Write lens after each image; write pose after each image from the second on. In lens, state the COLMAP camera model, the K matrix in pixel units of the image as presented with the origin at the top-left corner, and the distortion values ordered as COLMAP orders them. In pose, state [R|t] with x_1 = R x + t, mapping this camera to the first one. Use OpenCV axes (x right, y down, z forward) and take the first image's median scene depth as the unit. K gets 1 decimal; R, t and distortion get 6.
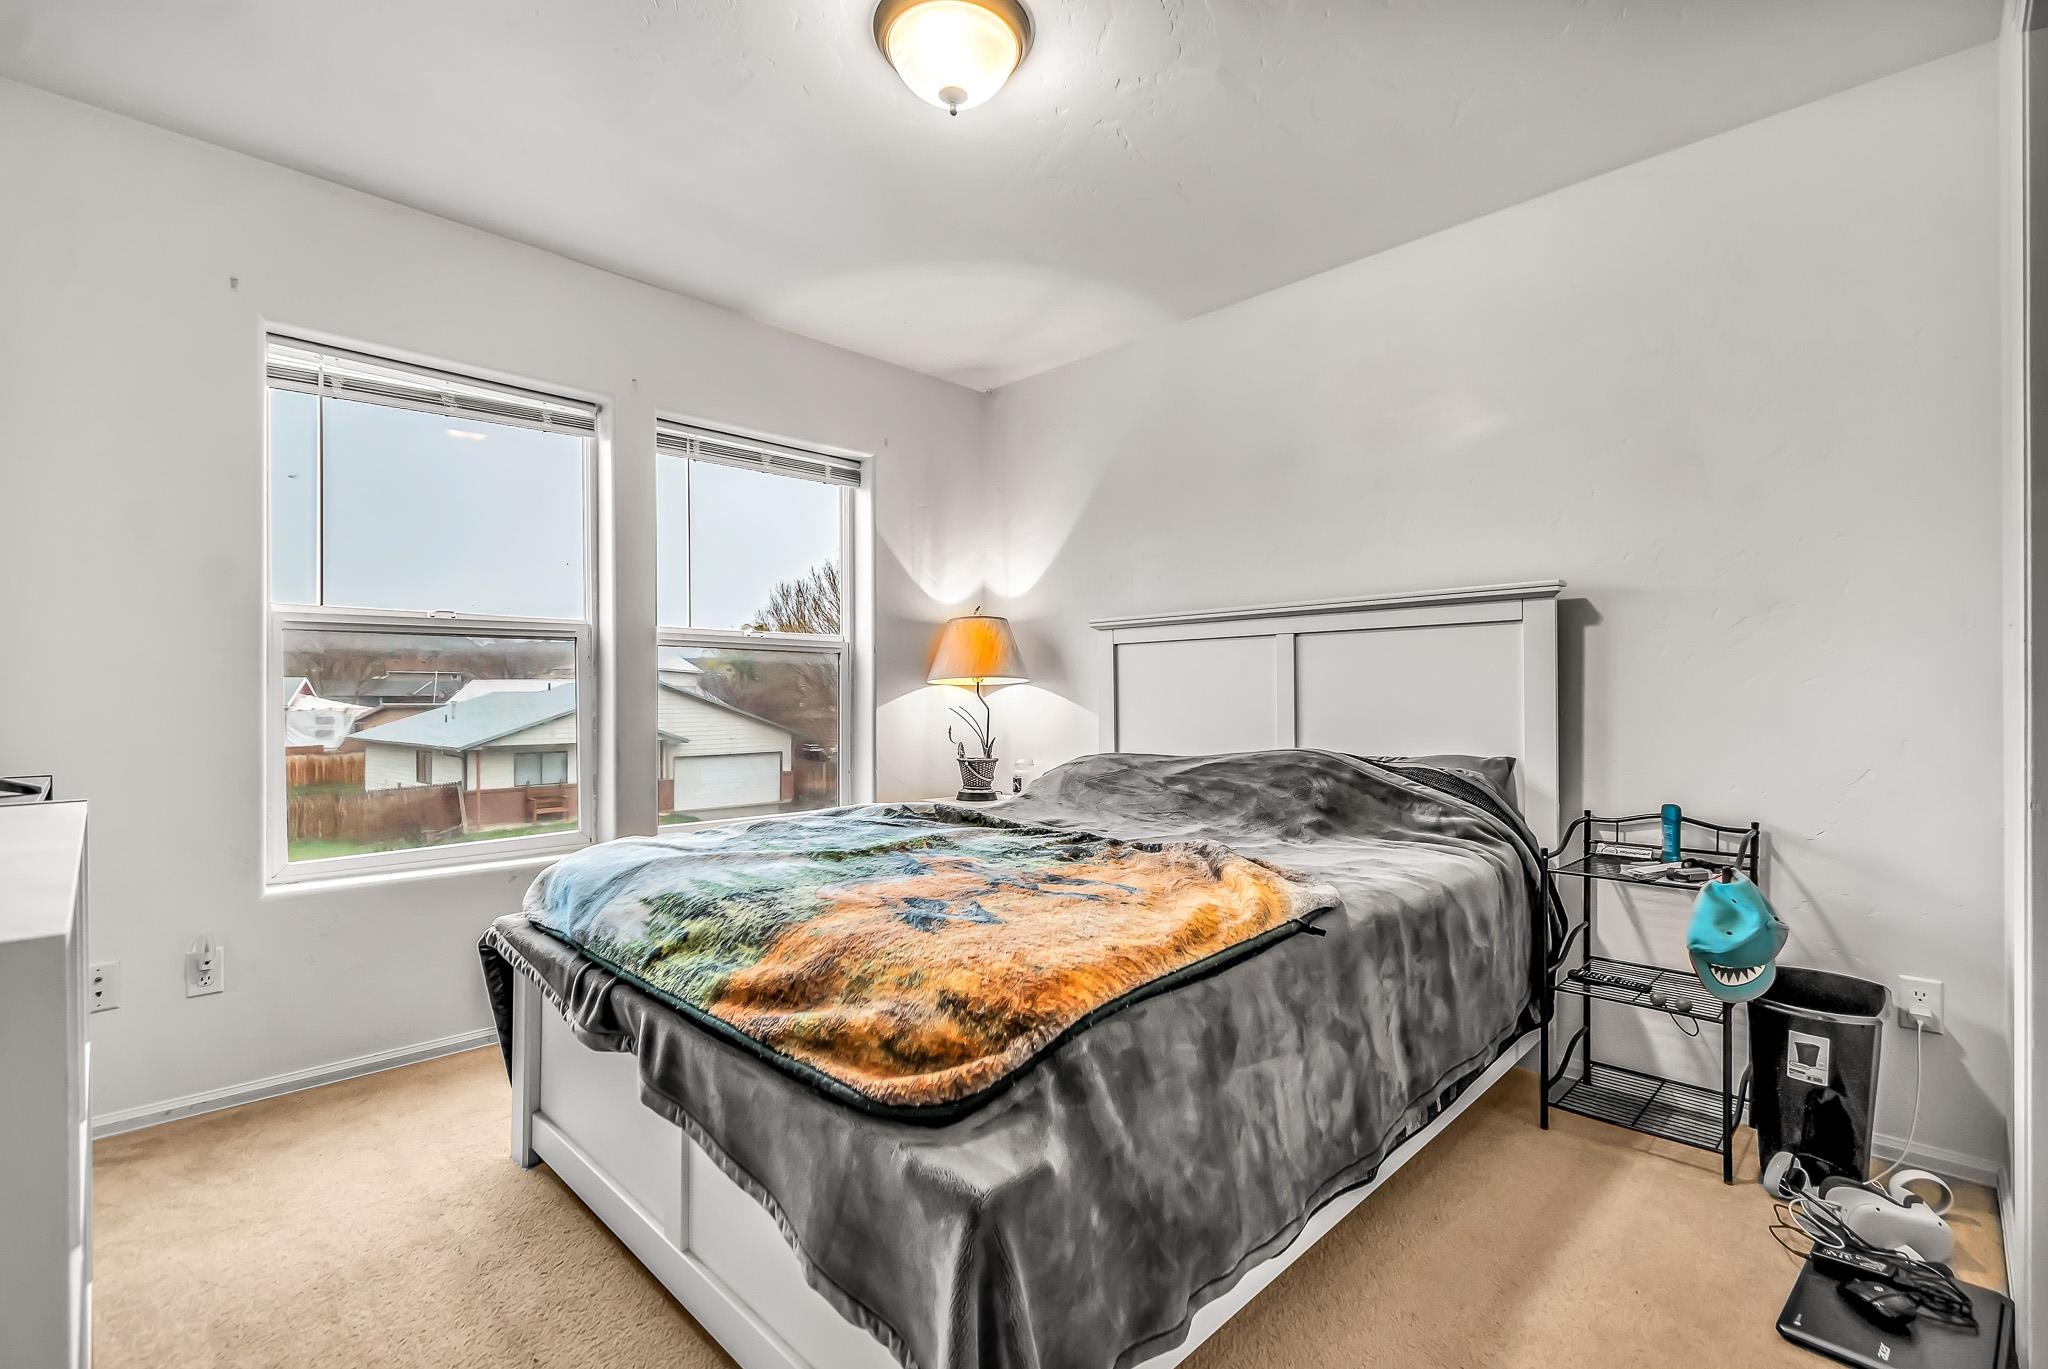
lens RADIAL K [[909.8, 0, 1026.2], [0, 909.8, 691.6], [0, 0, 1]] dist [-0.000164, 0.000014]
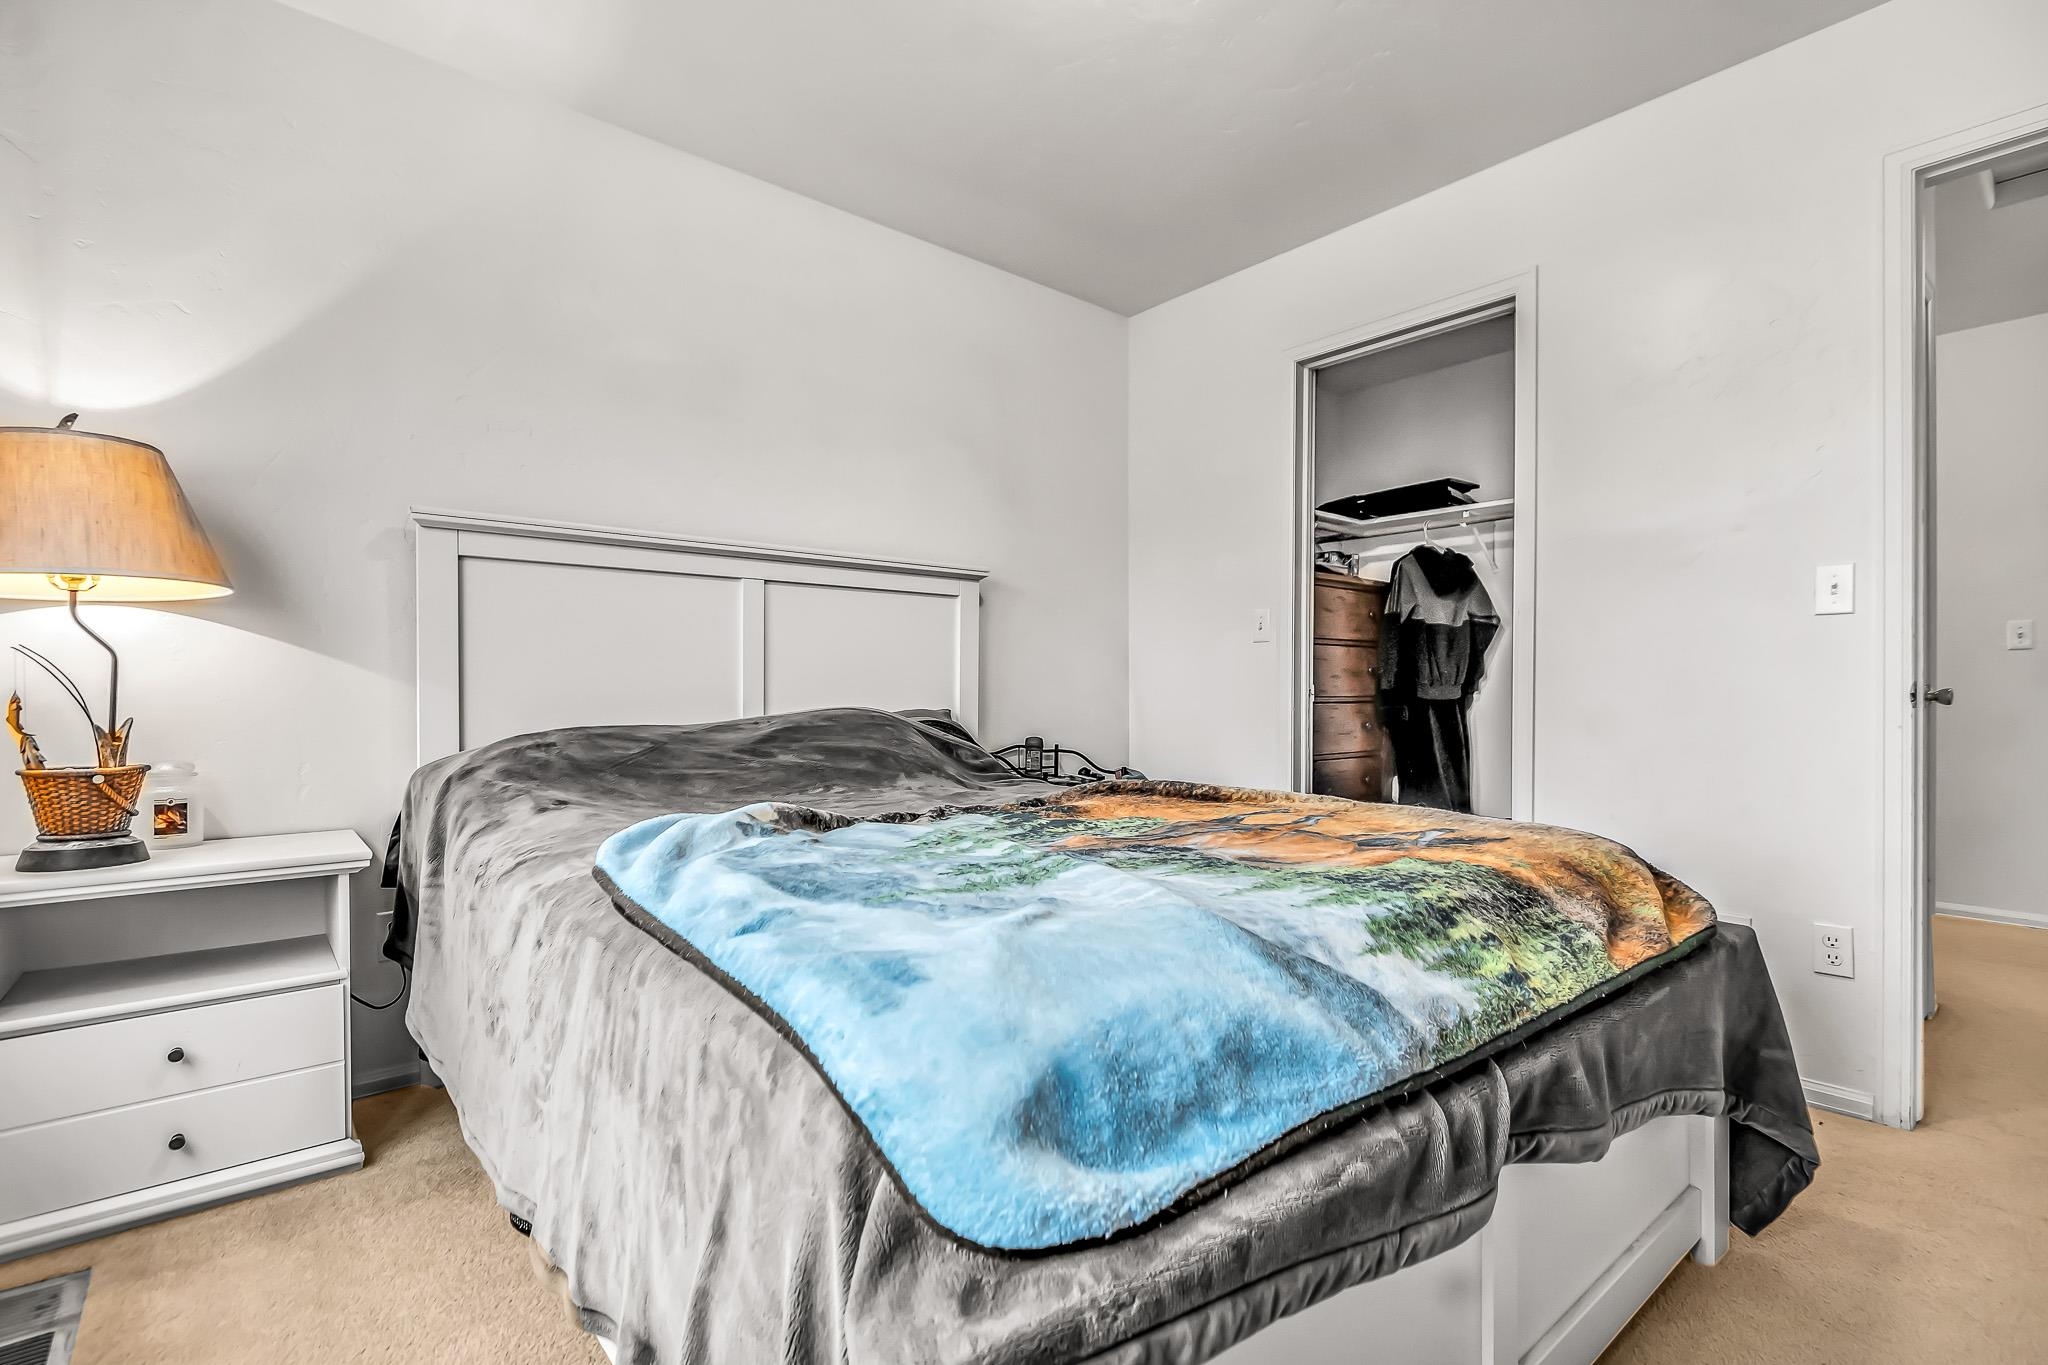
lens RADIAL K [[937.0, 0, 1027.5], [0, 937.0, 689.0], [0, 0, 1]] dist [0.004682, -0.002969]
pose [[0.110595, 0.005652, 0.993849, -0.487494], [-0.012187, 0.999916, -0.004330, 0.035958], [-0.993791, -0.011633, 0.110655, 0.552104]]
